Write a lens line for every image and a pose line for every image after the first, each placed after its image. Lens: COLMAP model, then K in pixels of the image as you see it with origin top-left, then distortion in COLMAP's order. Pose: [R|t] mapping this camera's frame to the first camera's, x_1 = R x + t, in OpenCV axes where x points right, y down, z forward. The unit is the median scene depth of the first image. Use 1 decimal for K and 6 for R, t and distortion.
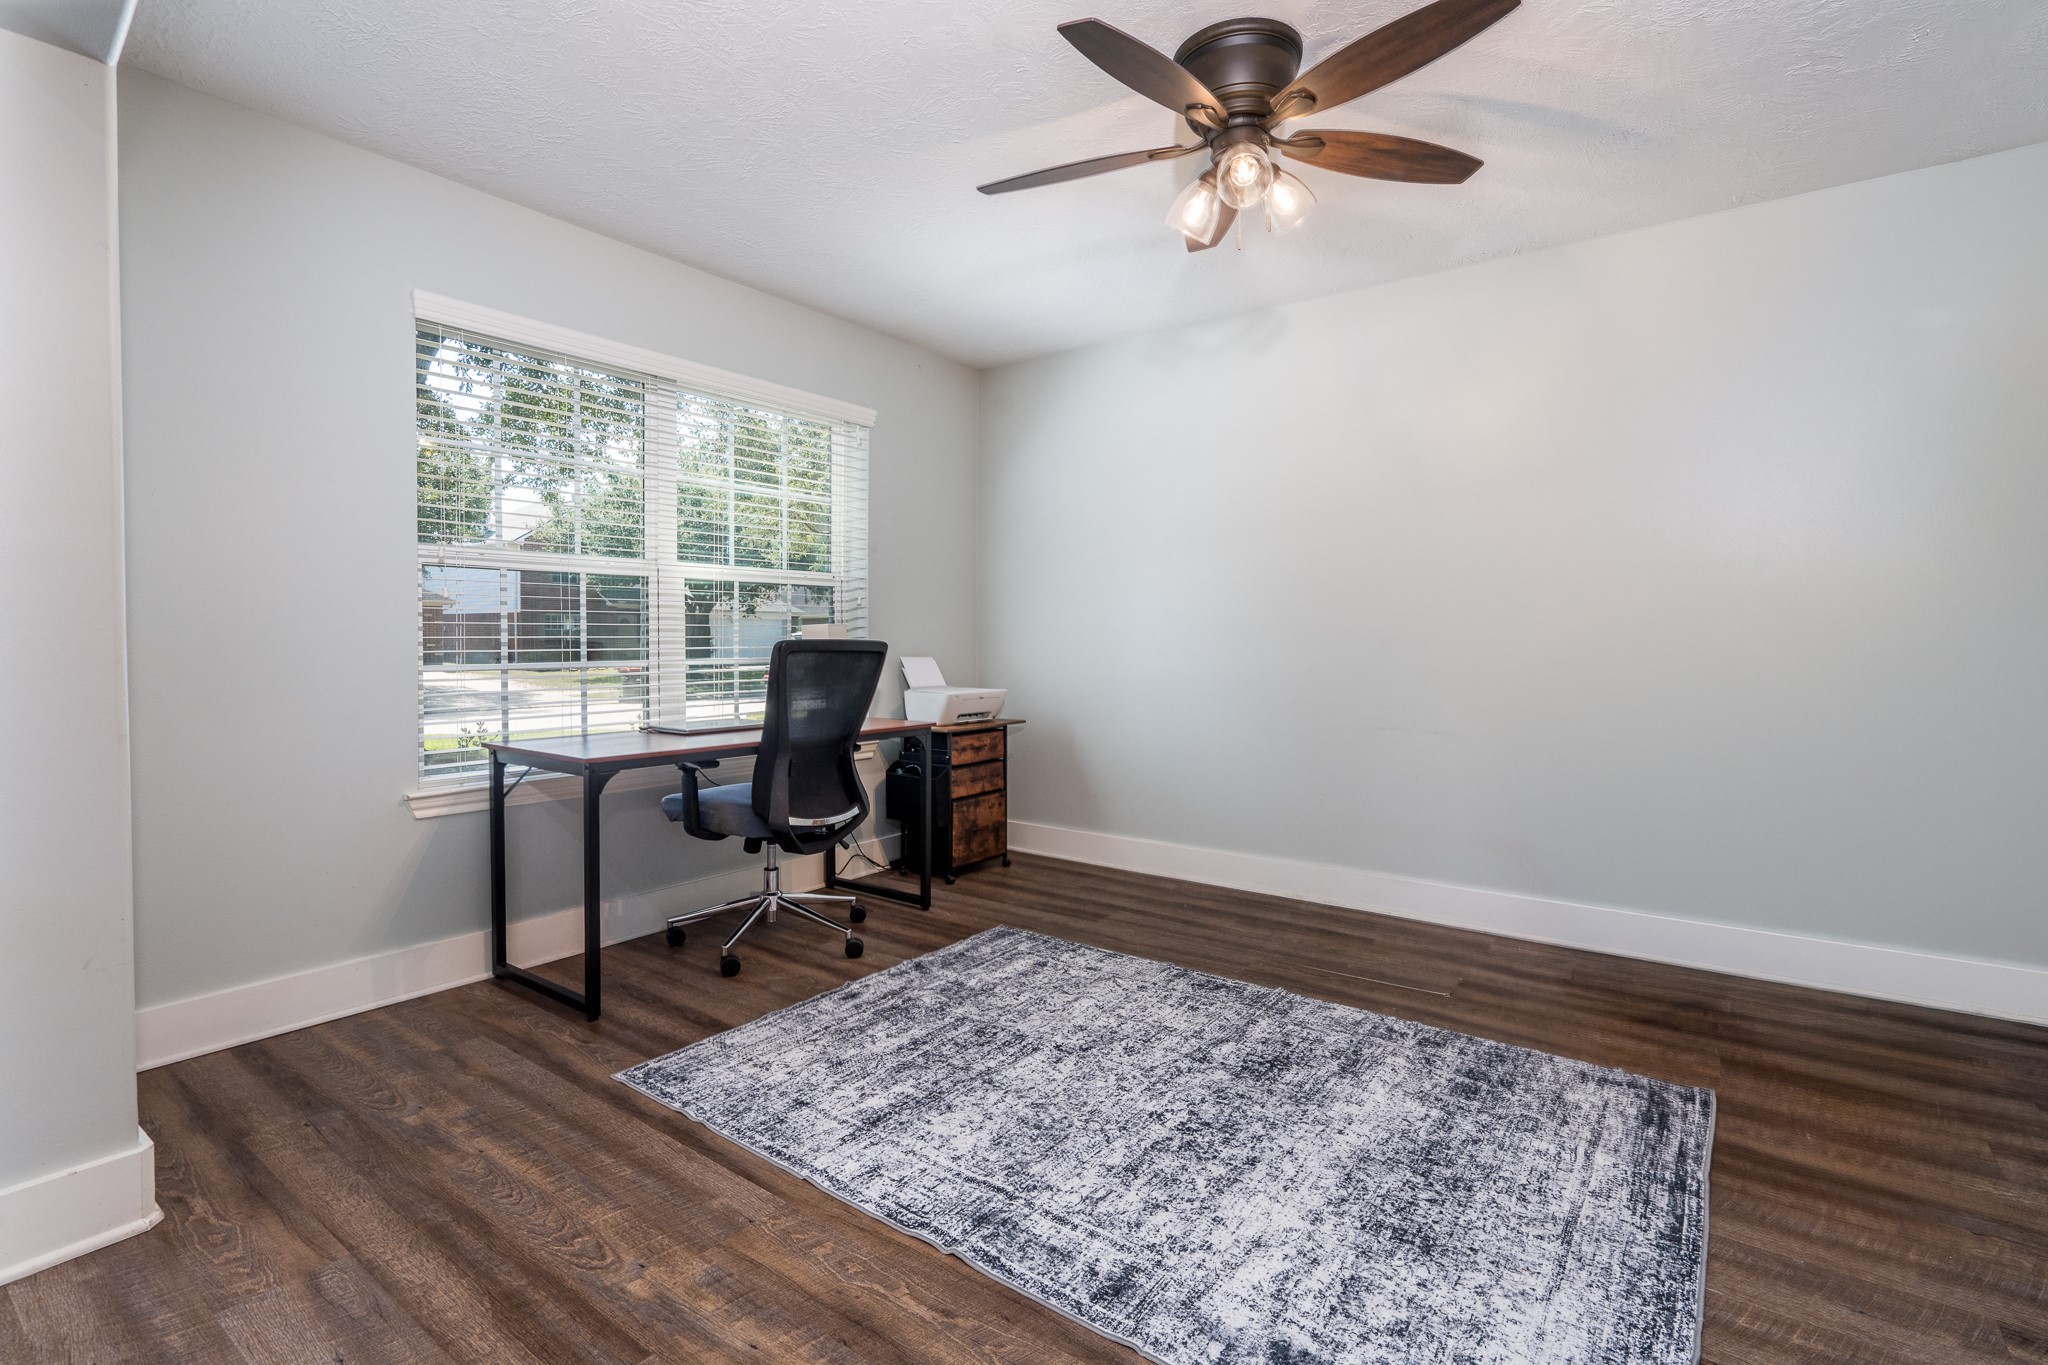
lens RADIAL K [[948.7, 0, 1032.0], [0, 948.7, 647.1], [0, 0, 1]] dist [-0.003790, 0.006033]
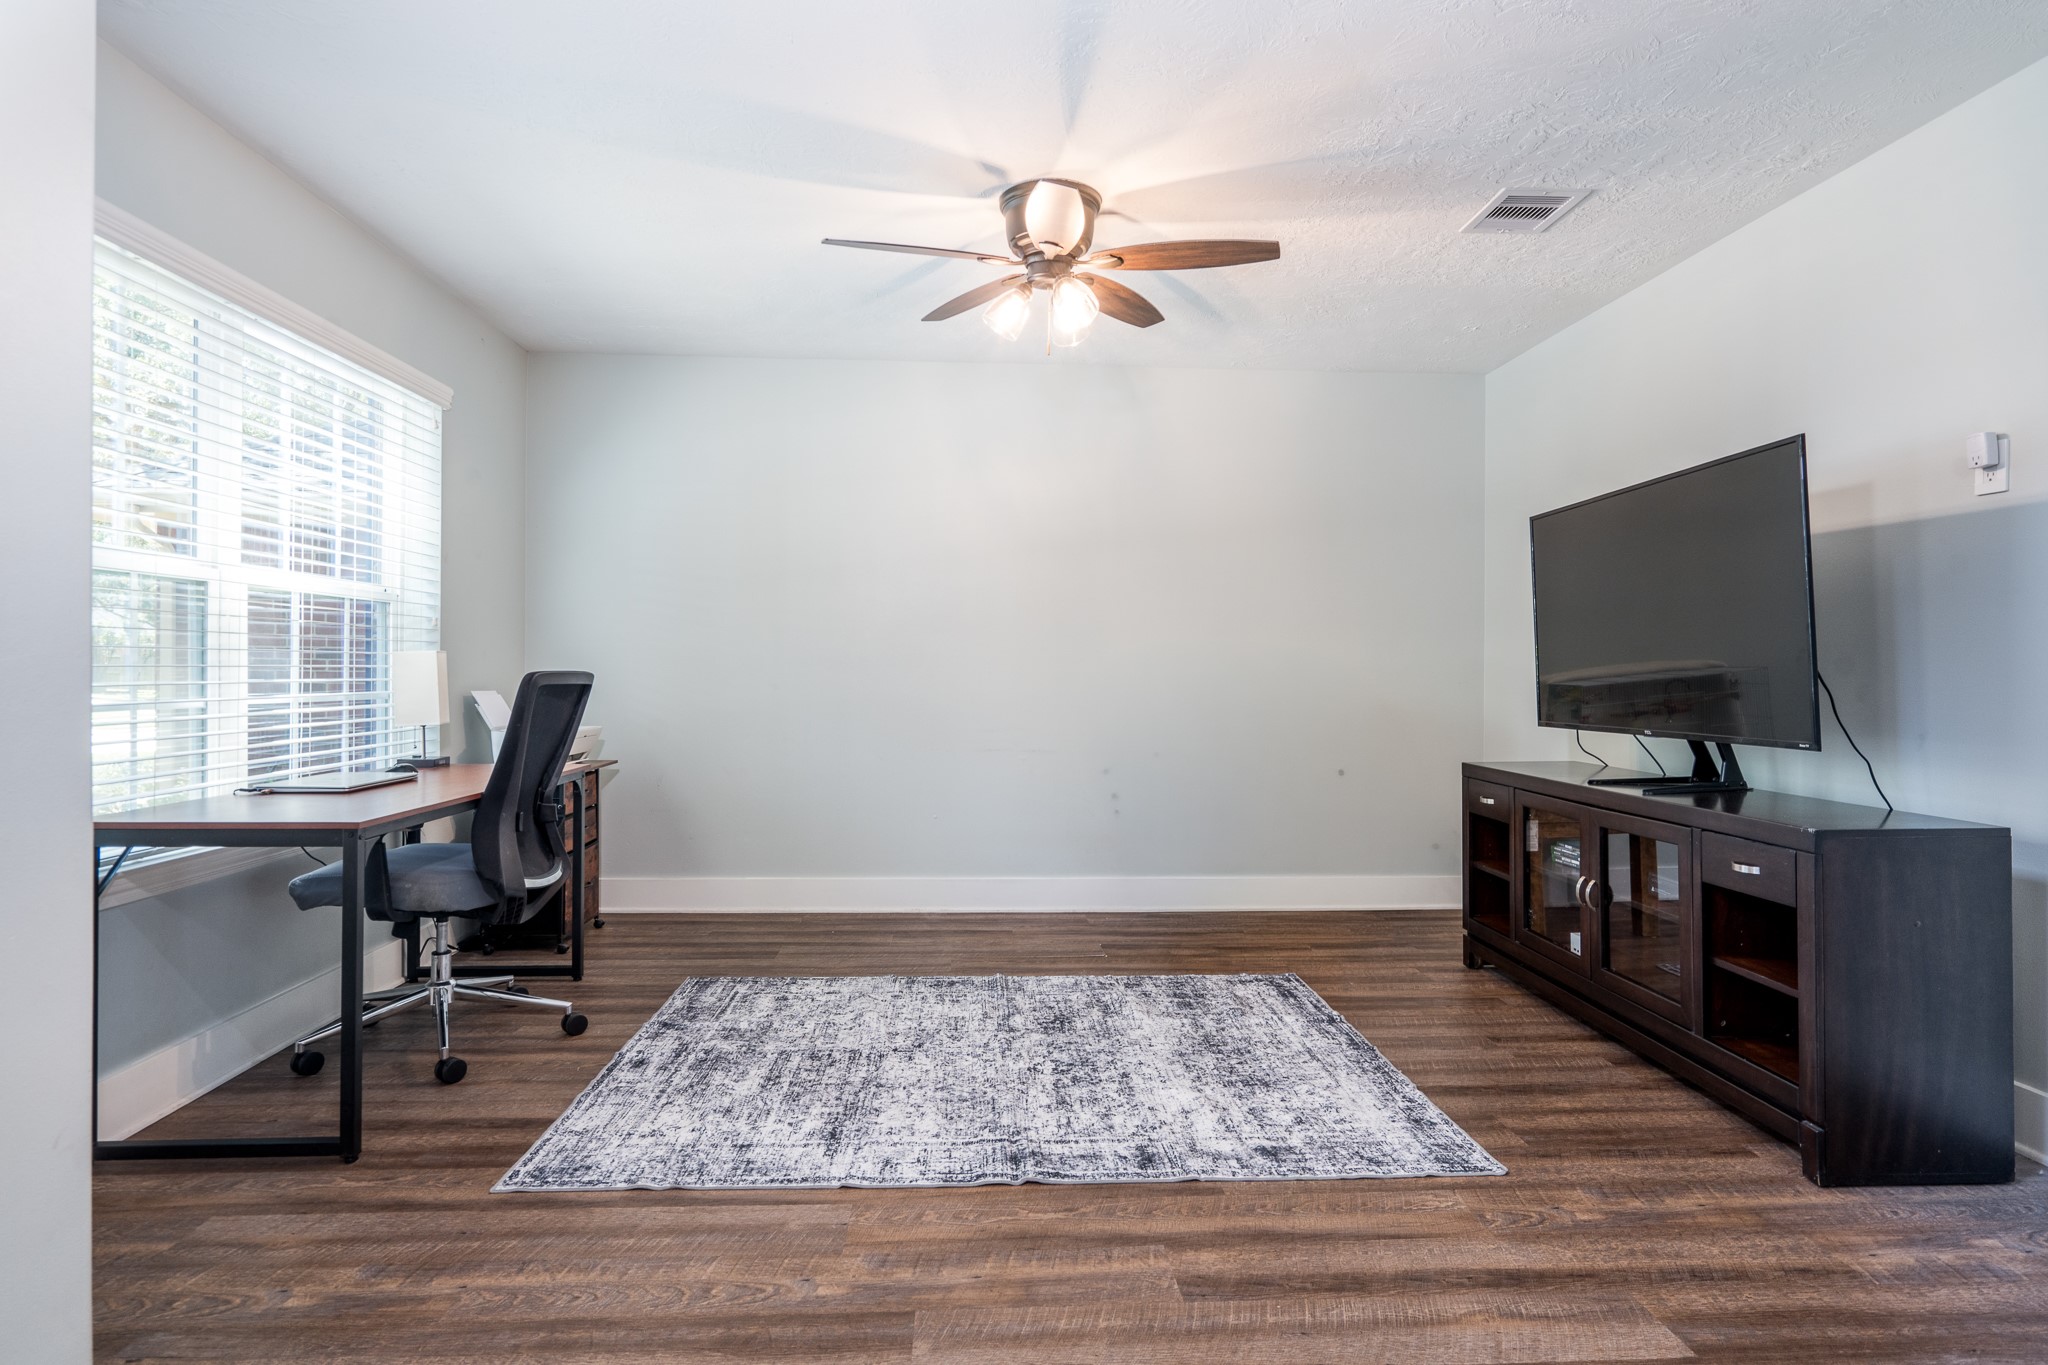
lens RADIAL K [[1066.0, 0, 1038.0], [0, 1066.0, 678.5], [0, 0, 1]] dist [0.009275, 0.002608]
pose [[0.763644, 0.002460, 0.645632, -0.660220], [-0.003480, 0.999994, 0.000306, -0.004622], [-0.645628, -0.002481, 0.763648, -0.038259]]
